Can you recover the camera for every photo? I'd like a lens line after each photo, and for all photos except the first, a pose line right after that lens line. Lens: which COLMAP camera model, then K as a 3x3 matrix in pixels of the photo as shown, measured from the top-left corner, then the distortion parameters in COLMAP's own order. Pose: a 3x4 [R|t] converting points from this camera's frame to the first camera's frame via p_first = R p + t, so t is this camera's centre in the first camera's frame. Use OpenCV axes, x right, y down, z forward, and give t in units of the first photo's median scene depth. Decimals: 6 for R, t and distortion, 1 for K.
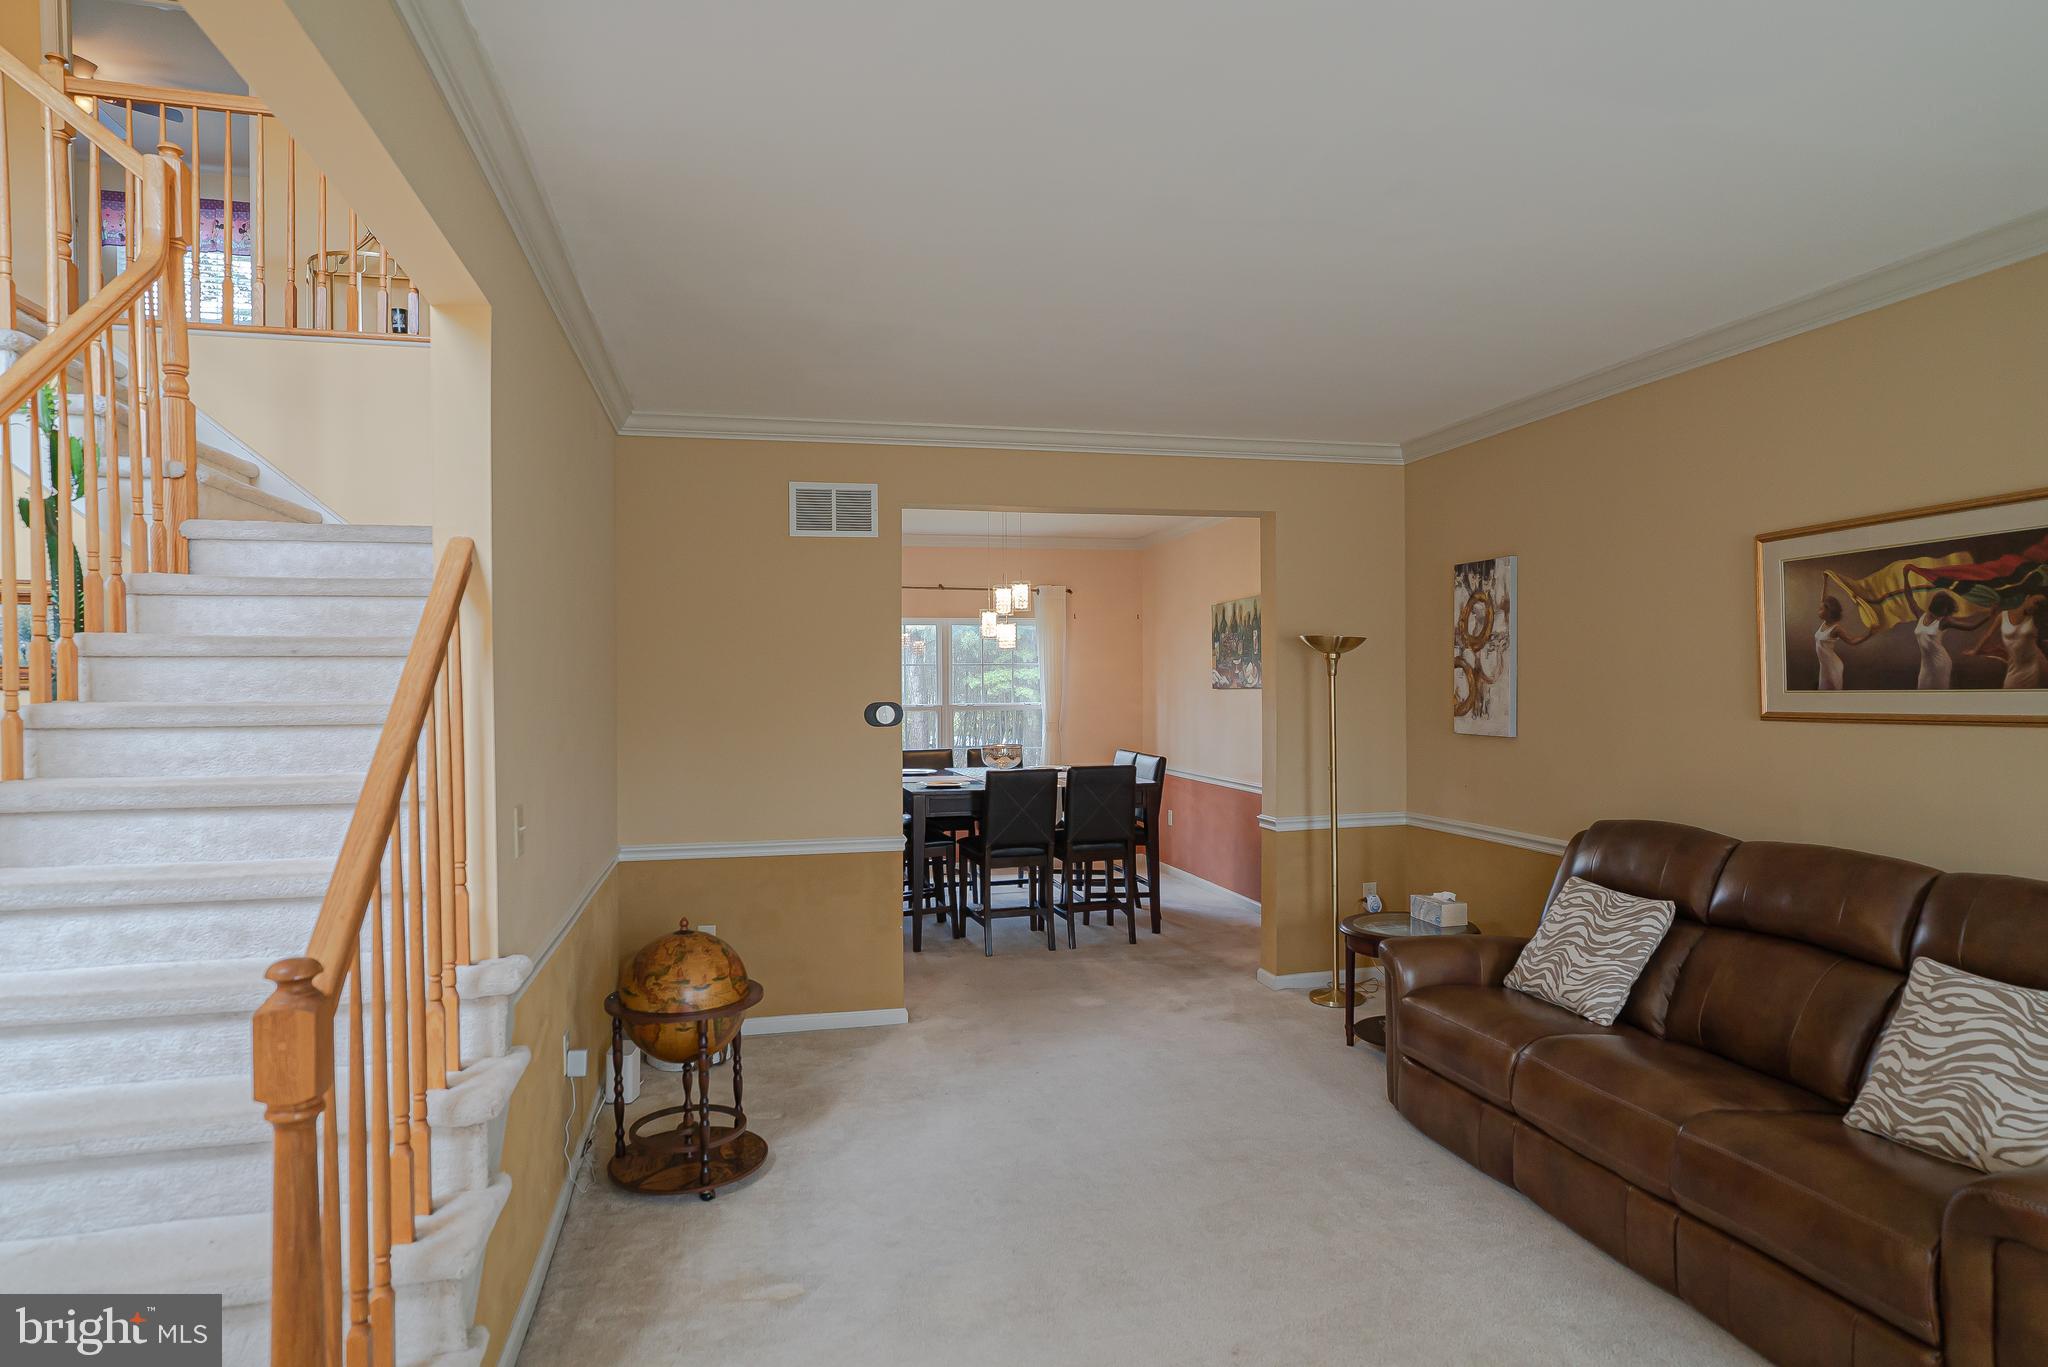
lens RADIAL K [[1116.5, 0, 1017.5], [0, 1116.5, 682.7], [0, 0, 1]] dist [-0.054339, 0.038668]
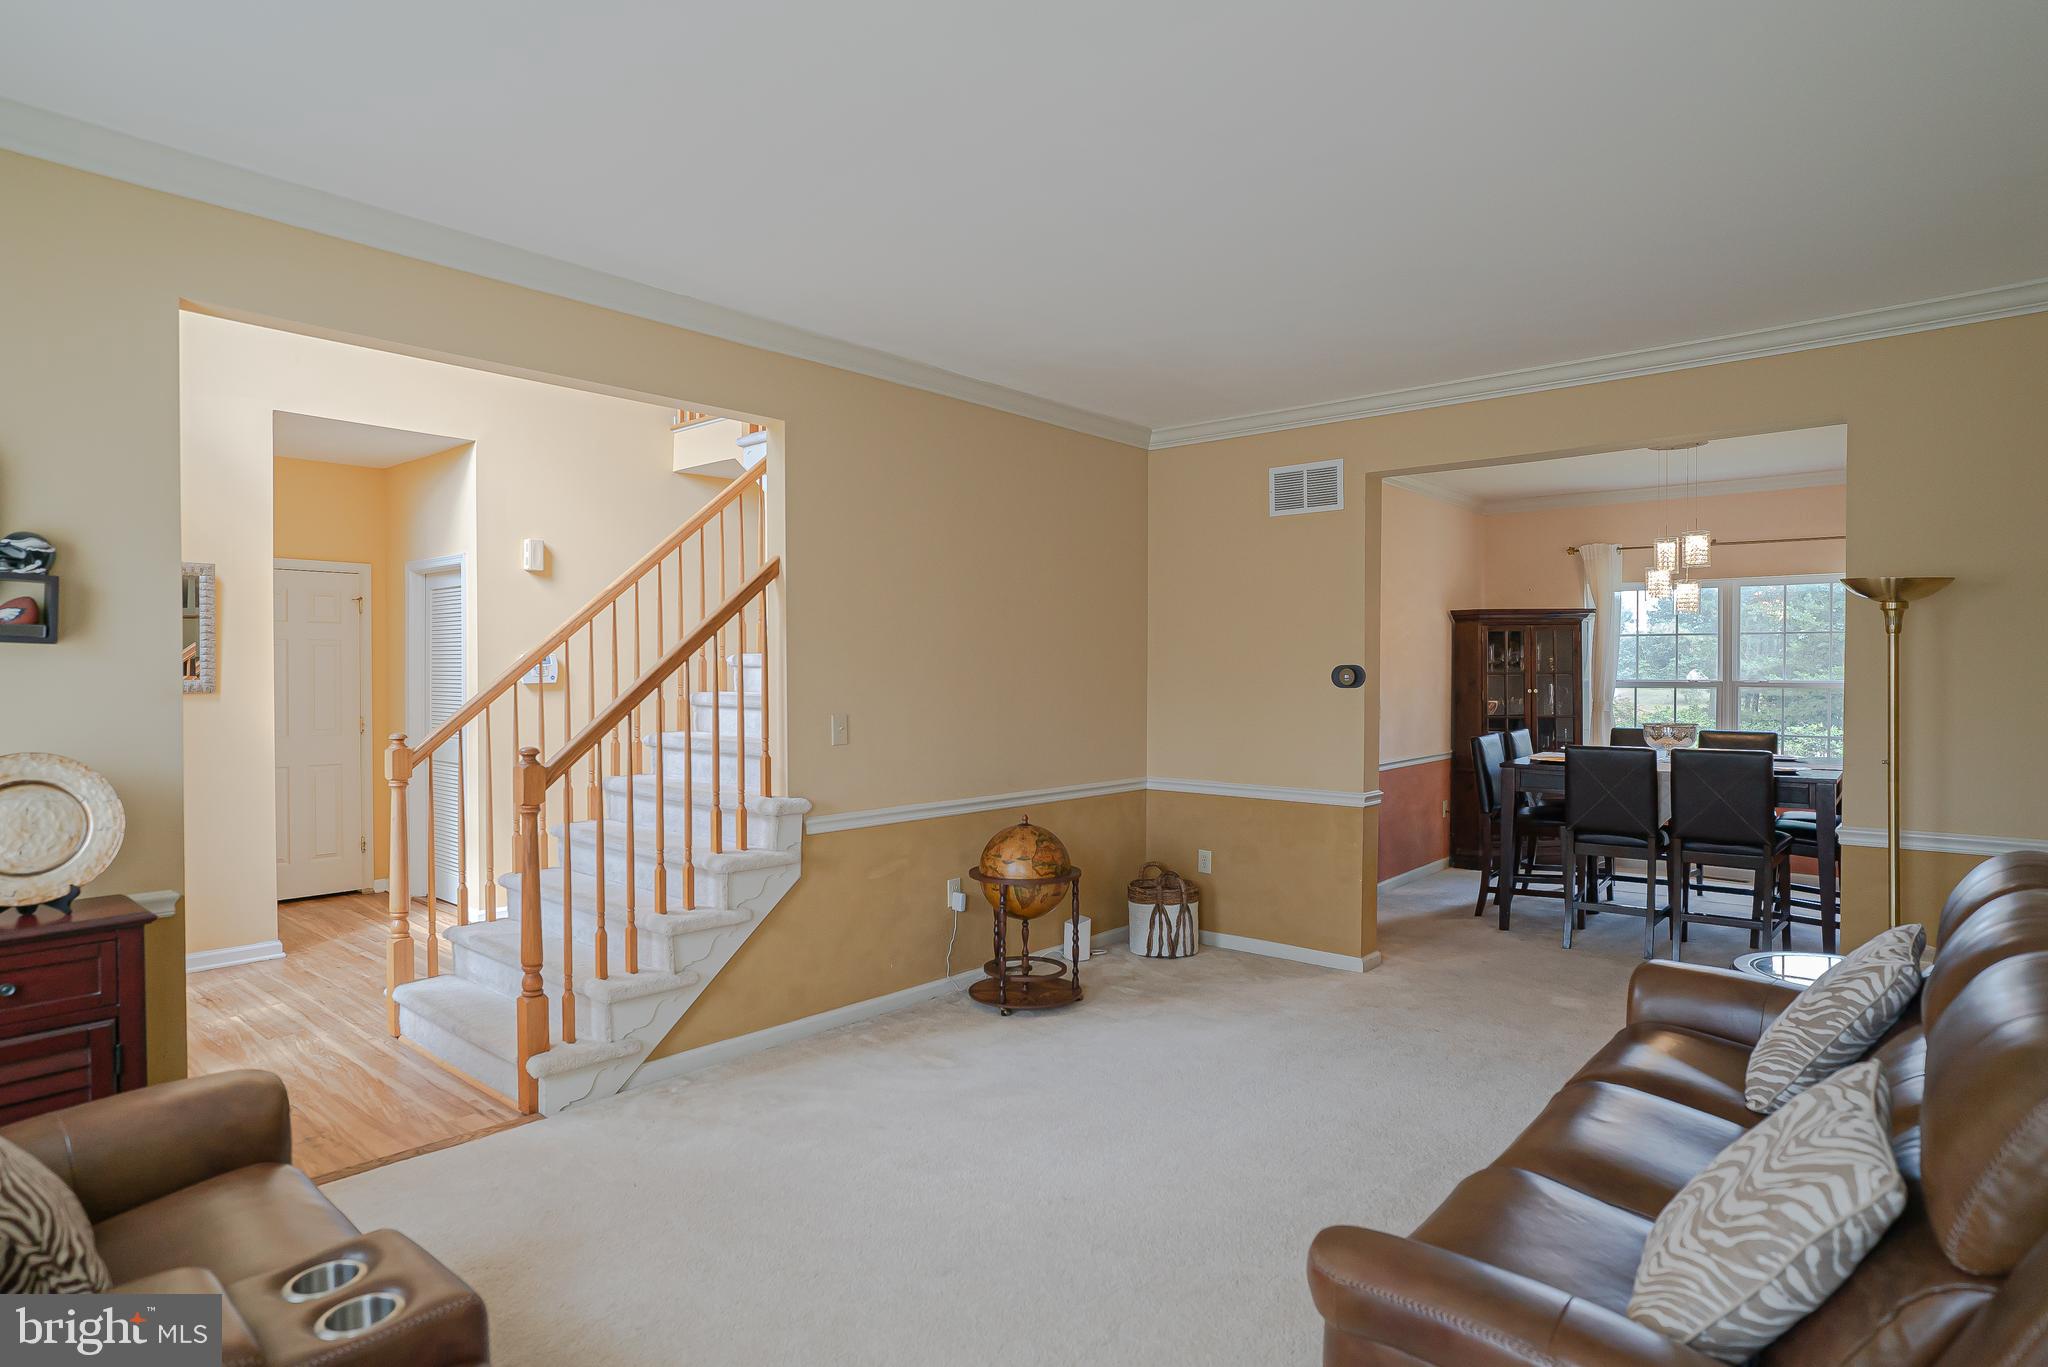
lens RADIAL K [[1116.5, 0, 1017.5], [0, 1116.5, 682.7], [0, 0, 1]] dist [-0.054339, 0.038668]
pose [[0.578814, 0.018552, -0.815249, 0.831005], [-0.005378, 0.999806, 0.018933, 0.023920], [0.815442, -0.006574, 0.578802, 0.201414]]
